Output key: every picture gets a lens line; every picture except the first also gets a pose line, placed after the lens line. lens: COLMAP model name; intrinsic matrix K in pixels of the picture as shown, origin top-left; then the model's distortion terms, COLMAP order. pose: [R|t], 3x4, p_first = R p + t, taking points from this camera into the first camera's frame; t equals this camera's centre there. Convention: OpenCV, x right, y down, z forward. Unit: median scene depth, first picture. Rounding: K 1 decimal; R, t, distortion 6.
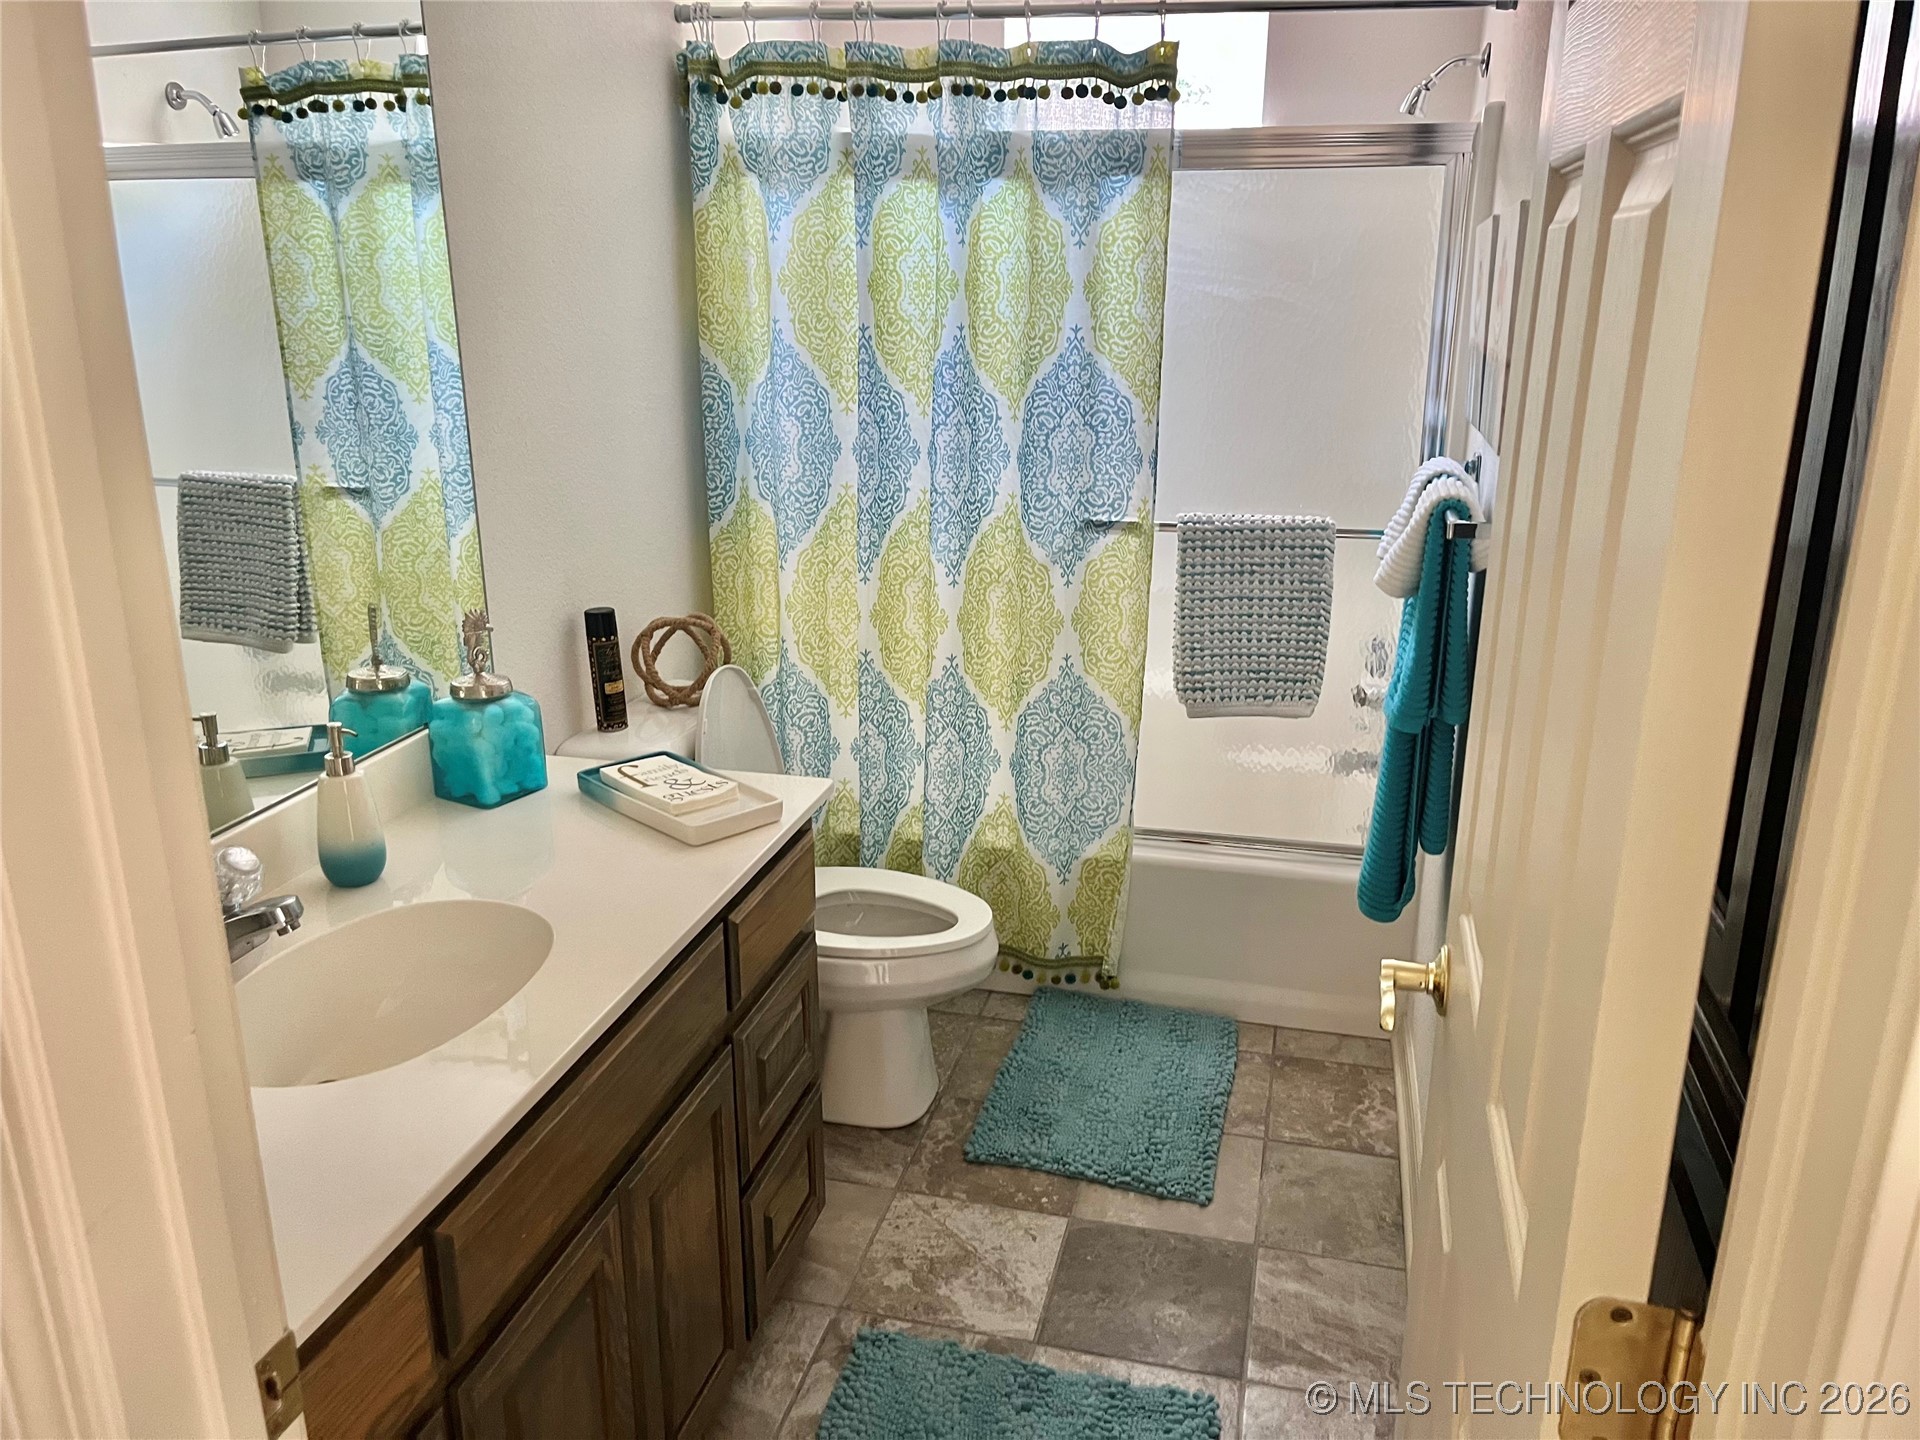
lens RADIAL K [[1457.2, 0, 968.6], [0, 1457.2, 718.5], [0, 0, 1]] dist [0.107228, -0.138753]
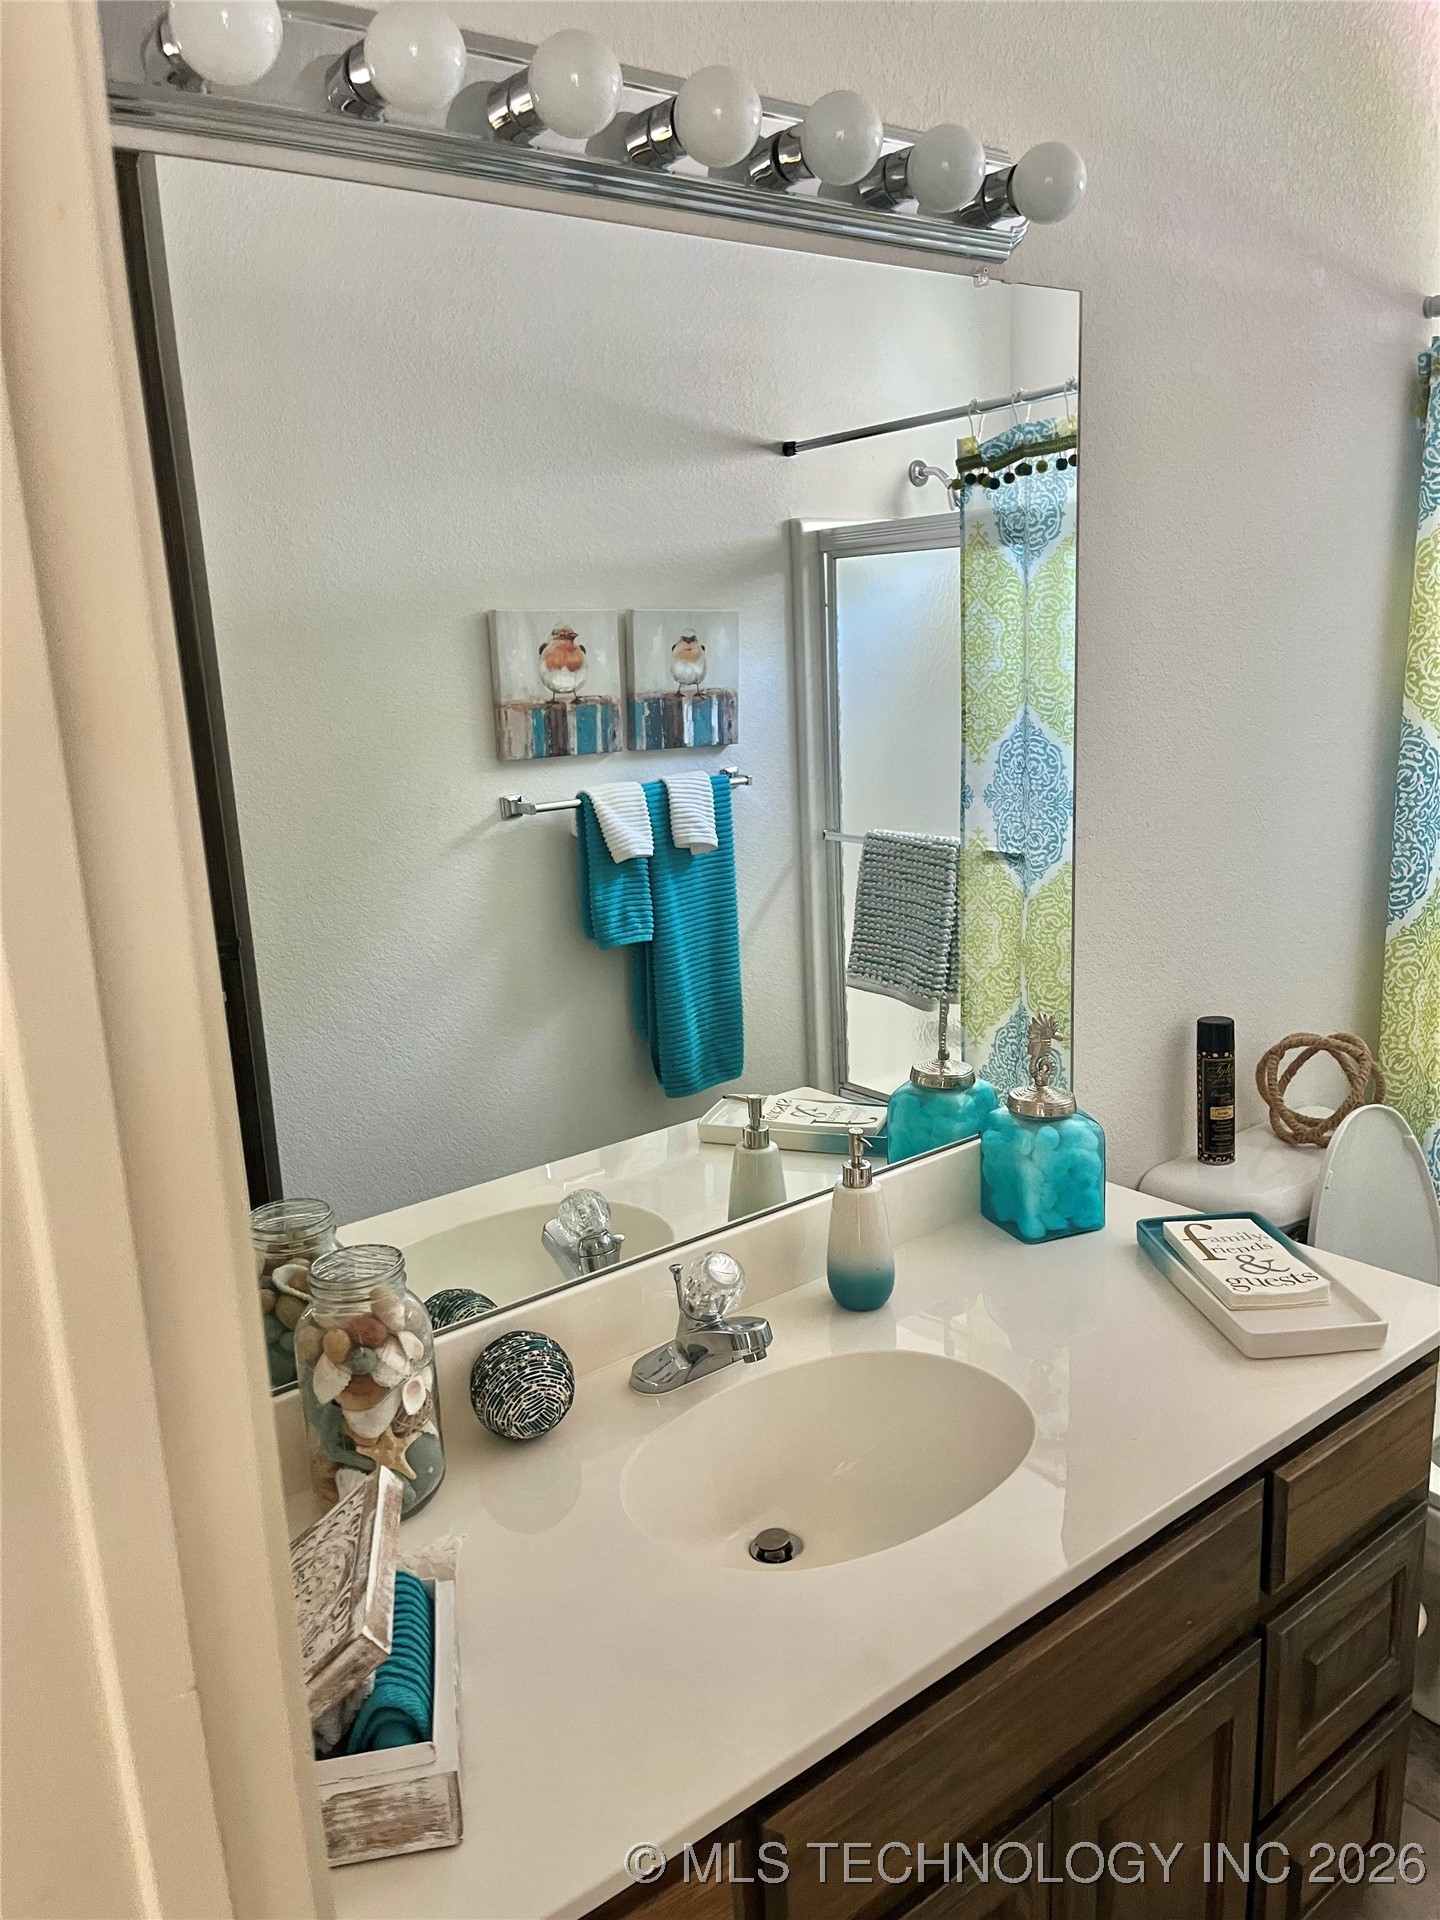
lens RADIAL K [[1458.8, 0, 718.1], [0, 1458.8, 982.3], [0, 0, 1]] dist [0.024764, -0.000144]
pose [[0.788049, 0.110177, -0.605673, 0.028284], [-0.140718, 0.990045, -0.002992, -0.051846], [0.599314, 0.087587, 0.795708, 0.159658]]
